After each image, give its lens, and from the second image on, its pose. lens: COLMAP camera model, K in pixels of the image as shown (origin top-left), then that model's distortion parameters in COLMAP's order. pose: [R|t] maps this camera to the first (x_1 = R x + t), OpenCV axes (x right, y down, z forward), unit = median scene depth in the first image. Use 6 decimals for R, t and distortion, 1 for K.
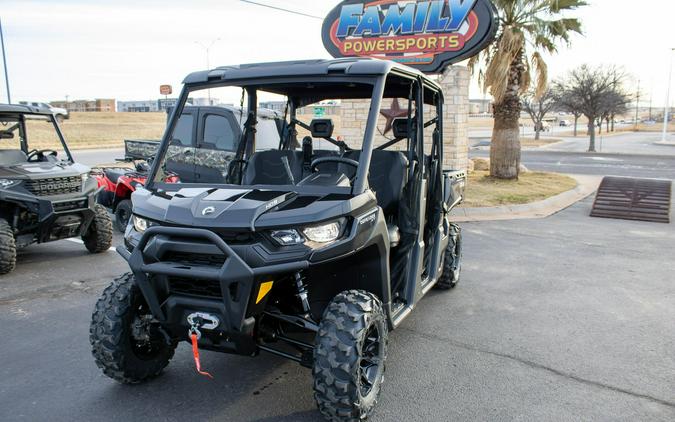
lens RADIAL K [[655.6, 0, 365.7], [0, 655.6, 212.5], [0, 0, 1]] dist [-0.135343, 0.000000]
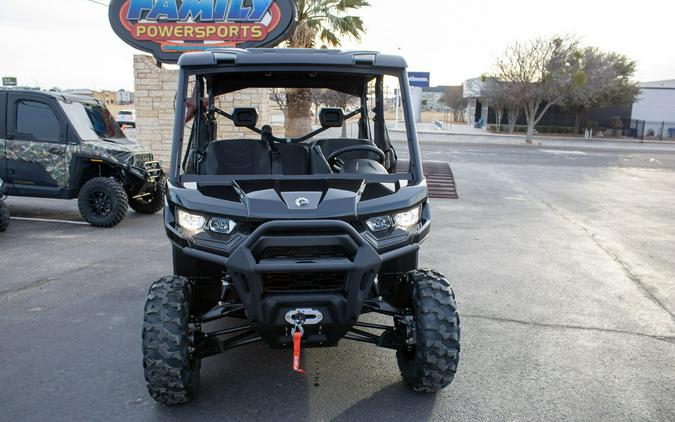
lens RADIAL K [[655.6, 0, 336.1], [0, 655.6, 211.6], [0, 0, 1]] dist [-0.135343, 0.000000]
pose [[0.869707, -0.060214, 0.489882, -0.398674], [0.052114, 0.998185, 0.030173, -0.009121], [-0.490810, -0.000712, 0.871266, 0.077088]]
